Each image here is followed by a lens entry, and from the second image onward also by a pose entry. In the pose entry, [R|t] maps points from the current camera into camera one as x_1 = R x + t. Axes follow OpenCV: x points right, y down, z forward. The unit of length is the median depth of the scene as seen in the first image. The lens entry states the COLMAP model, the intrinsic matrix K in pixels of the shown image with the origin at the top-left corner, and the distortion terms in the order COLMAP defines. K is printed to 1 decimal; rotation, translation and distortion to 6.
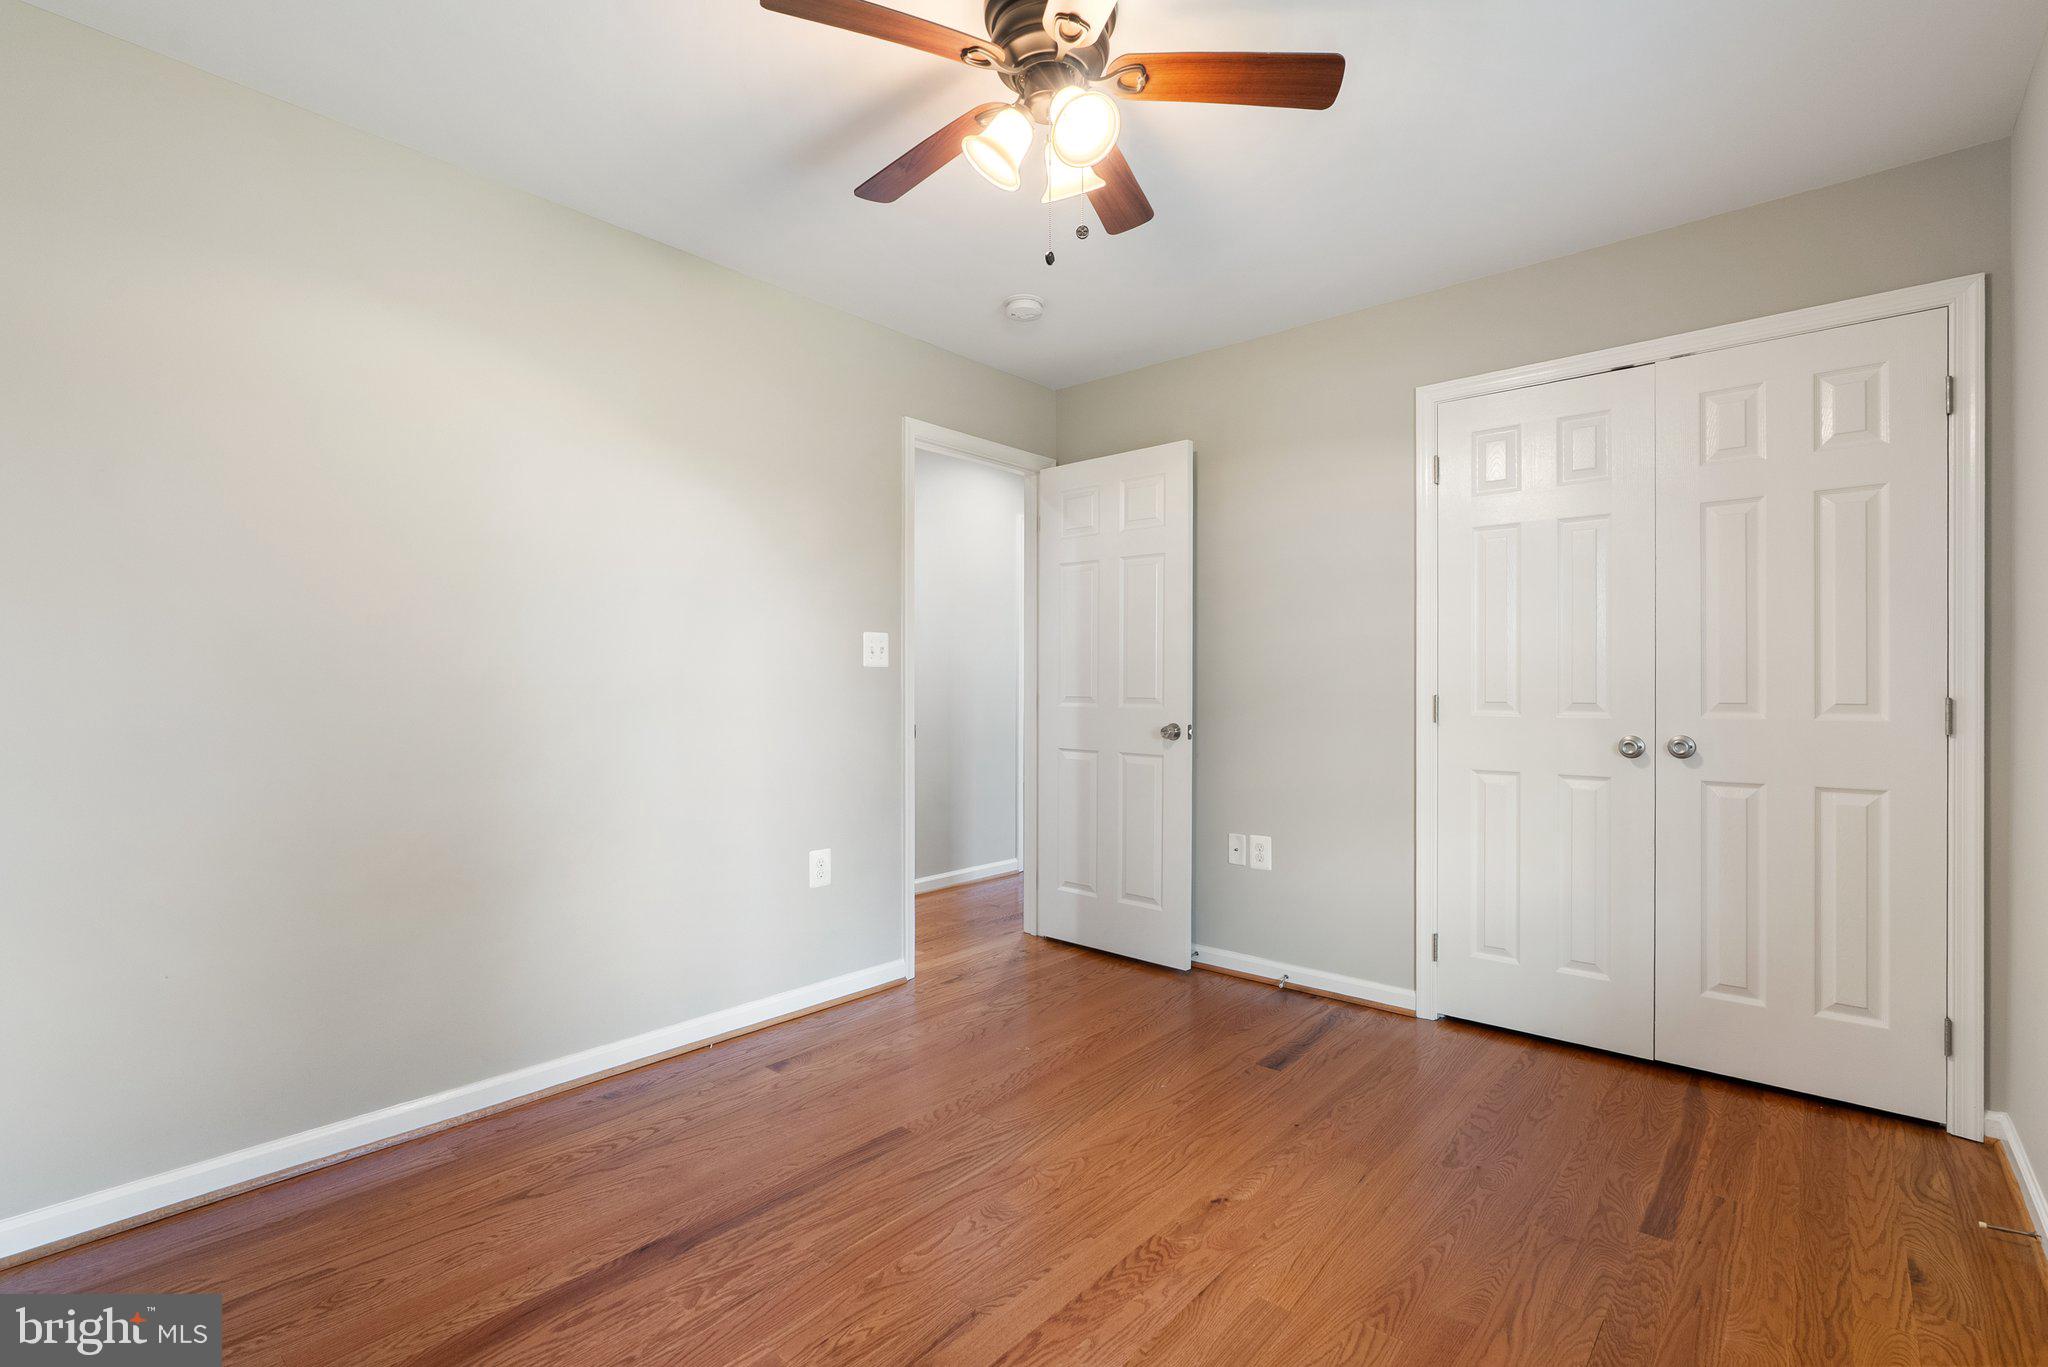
lens RADIAL K [[924.9, 0, 1025.5], [0, 924.9, 693.3], [0, 0, 1]] dist [-0.003597, 0.000662]
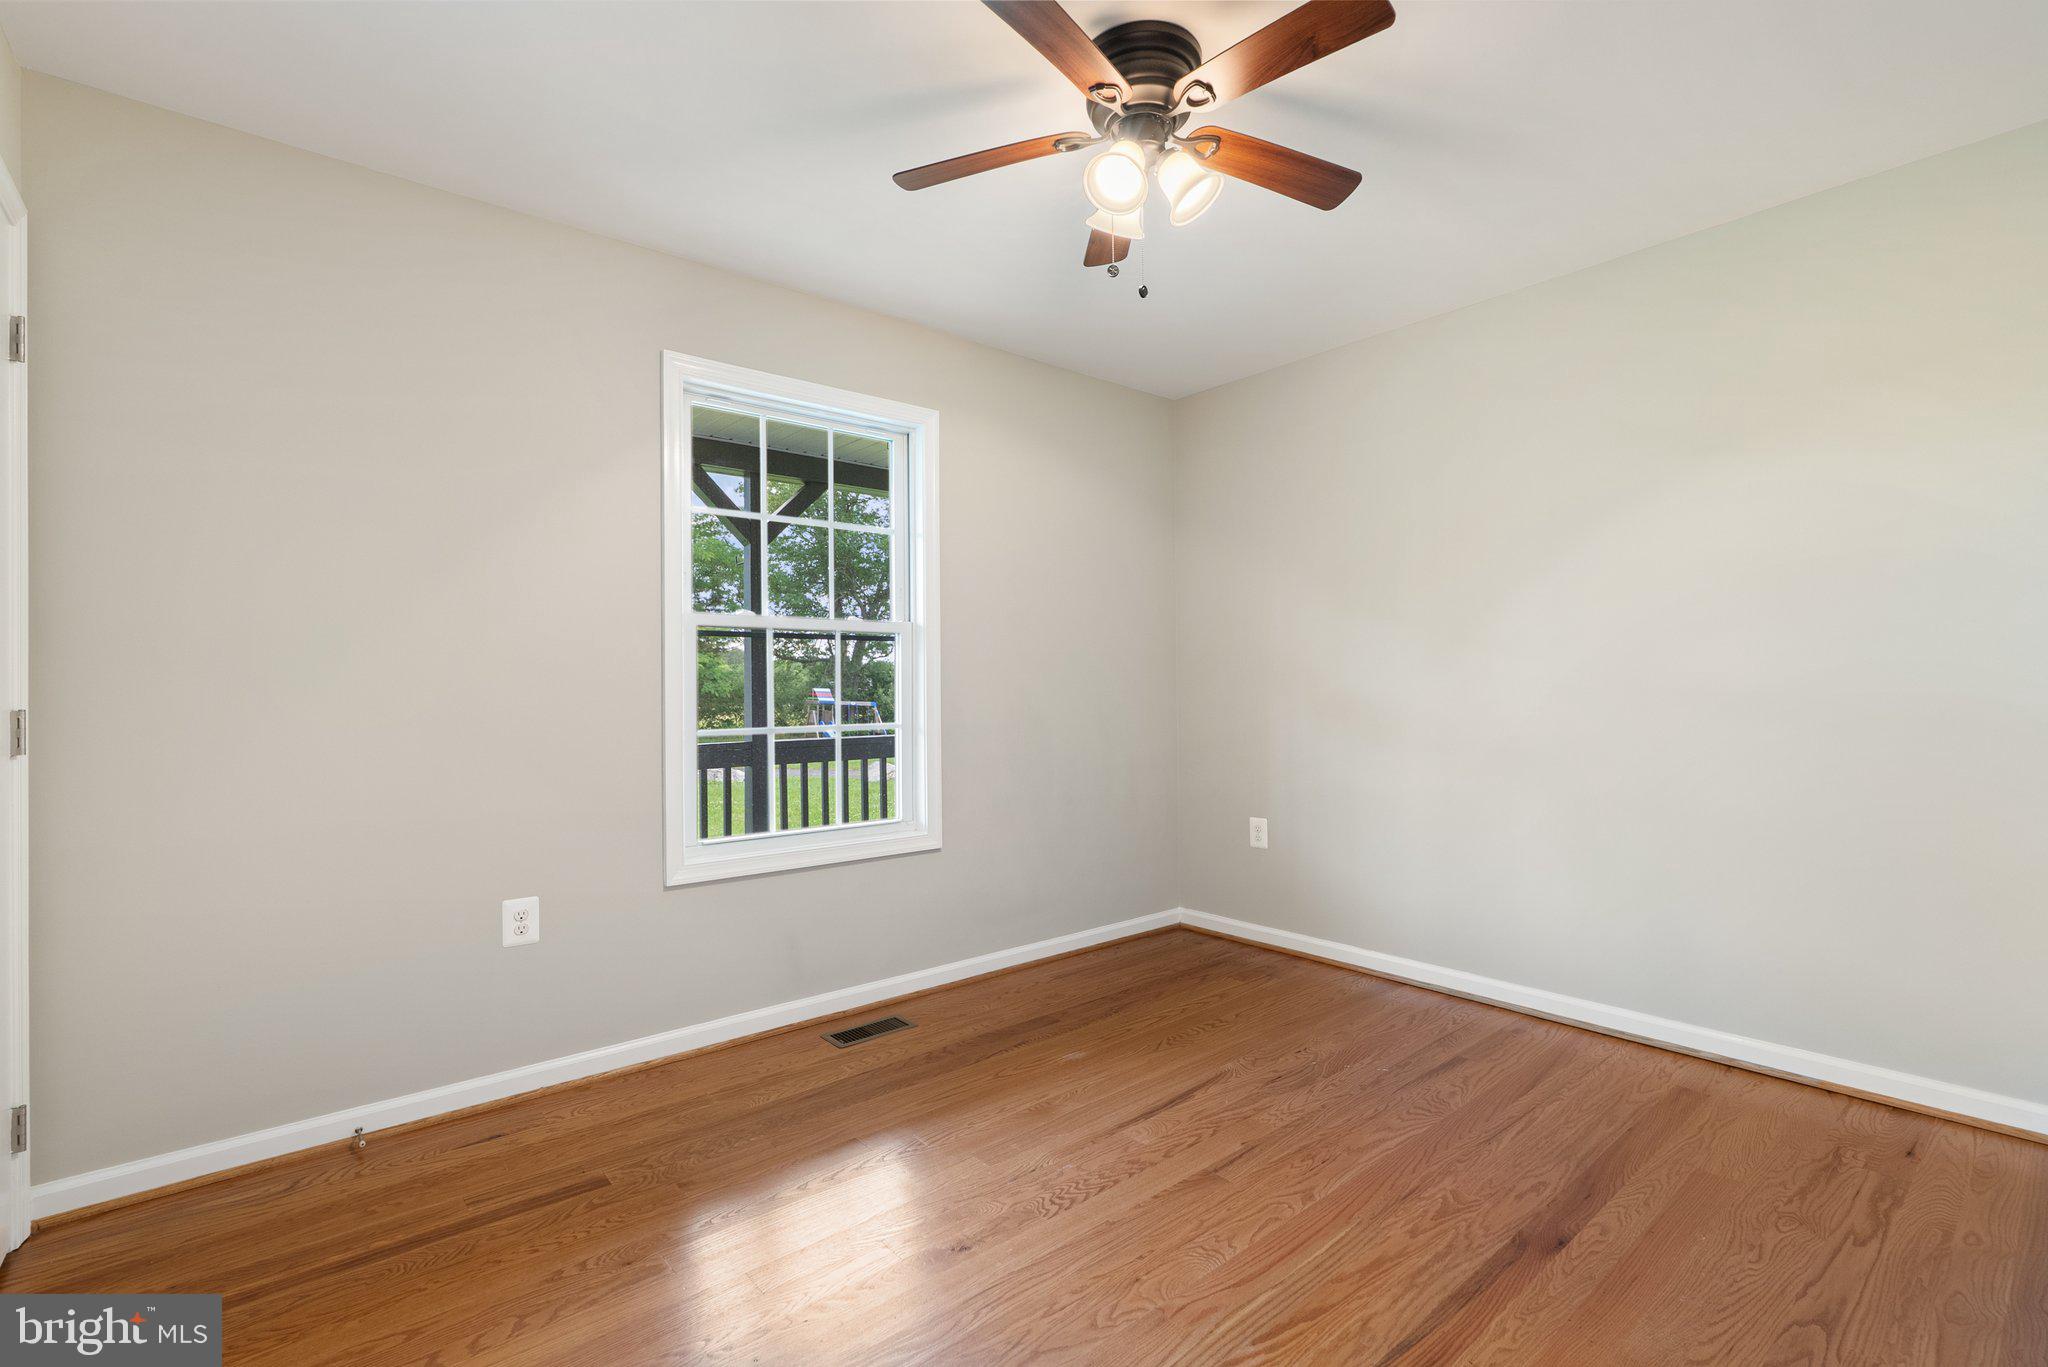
lens RADIAL K [[924.9, 0, 1025.5], [0, 924.9, 693.3], [0, 0, 1]] dist [-0.003597, 0.000662]
pose [[-0.987838, 0.008112, 0.155278, -0.000003], [0.008825, 0.999953, 0.003901, -0.003326], [-0.155239, 0.005224, -0.987863, 1.972108]]
